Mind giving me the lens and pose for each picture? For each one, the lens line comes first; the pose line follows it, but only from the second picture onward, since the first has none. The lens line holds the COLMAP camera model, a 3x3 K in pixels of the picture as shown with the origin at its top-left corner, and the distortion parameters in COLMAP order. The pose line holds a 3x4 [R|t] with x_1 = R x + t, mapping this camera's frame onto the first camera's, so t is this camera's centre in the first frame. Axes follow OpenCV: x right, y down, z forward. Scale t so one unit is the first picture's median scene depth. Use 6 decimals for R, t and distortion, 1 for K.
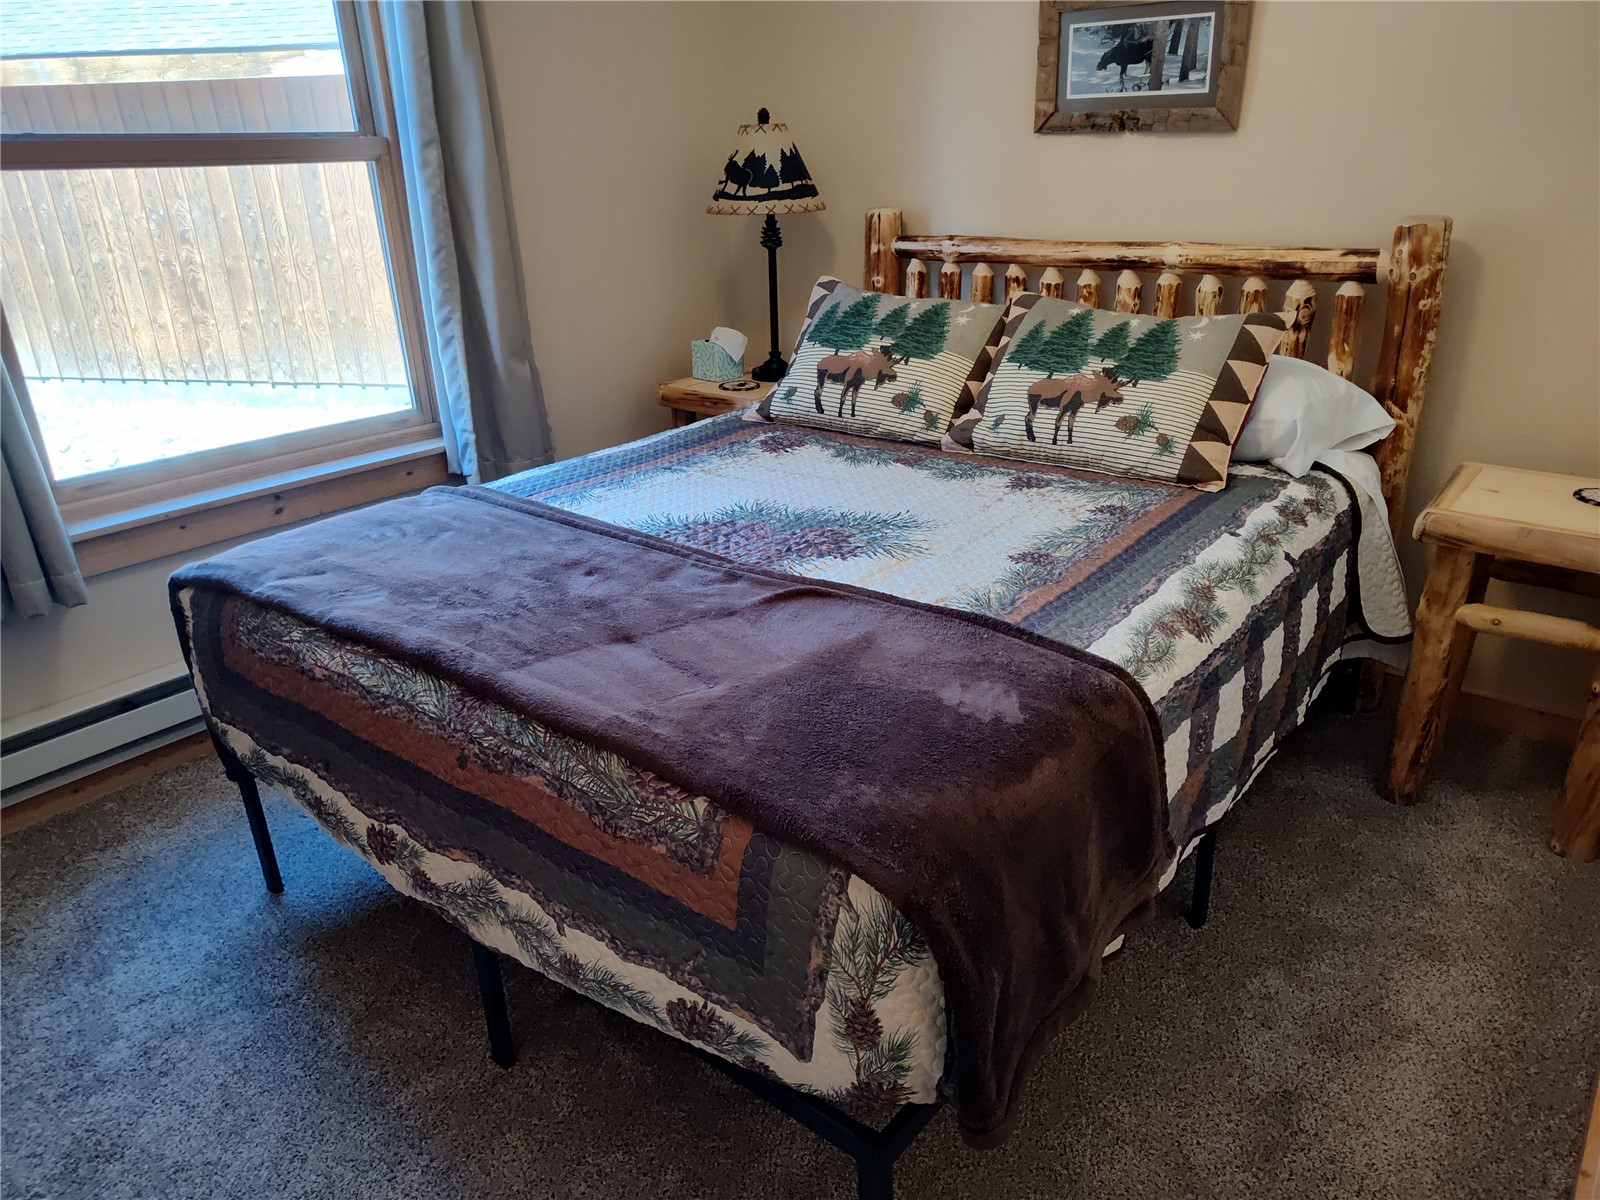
lens RADIAL K [[1084.3, 0, 814.9], [0, 1084.3, 612.4], [0, 0, 1]] dist [0.085900, -0.126837]
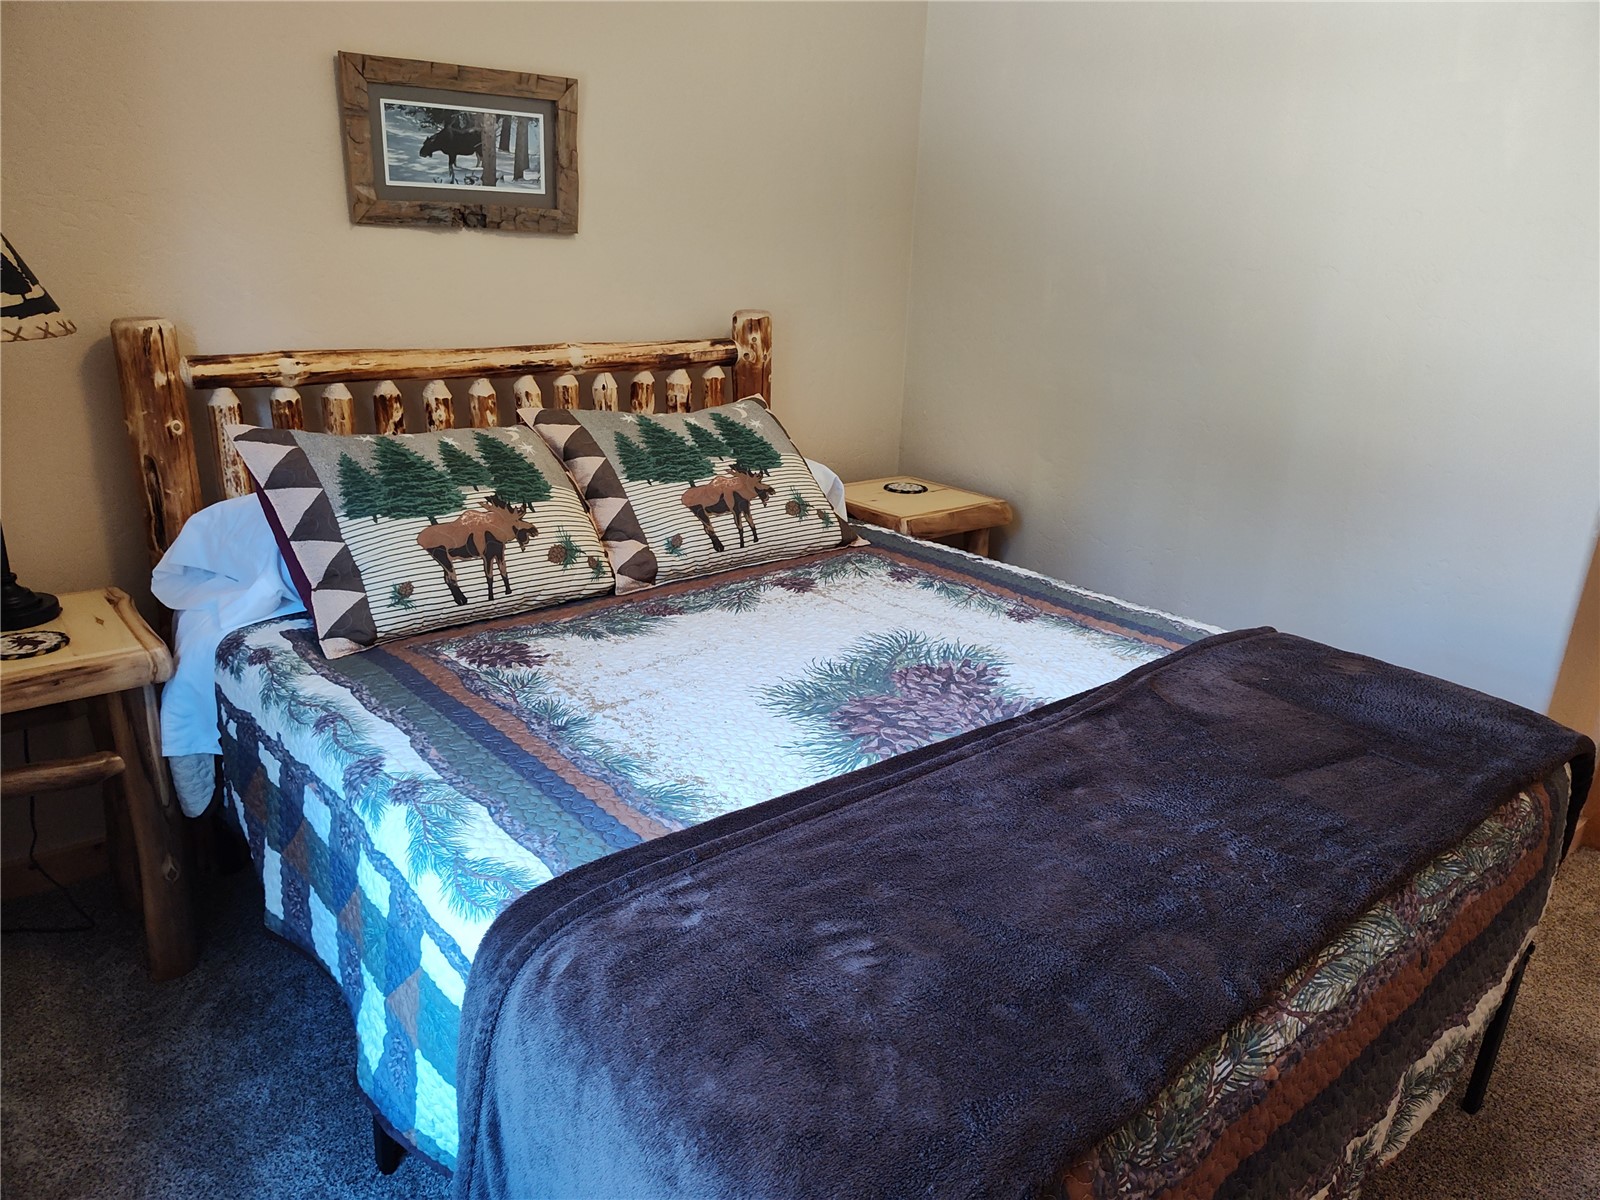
lens RADIAL K [[1084.3, 0, 814.9], [0, 1084.3, 612.4], [0, 0, 1]] dist [0.085900, -0.126837]
pose [[0.206112, -0.295962, 0.932698, -0.623095], [0.347330, 0.913226, 0.213028, -0.254893], [-0.914811, 0.280046, 0.291023, 0.595782]]
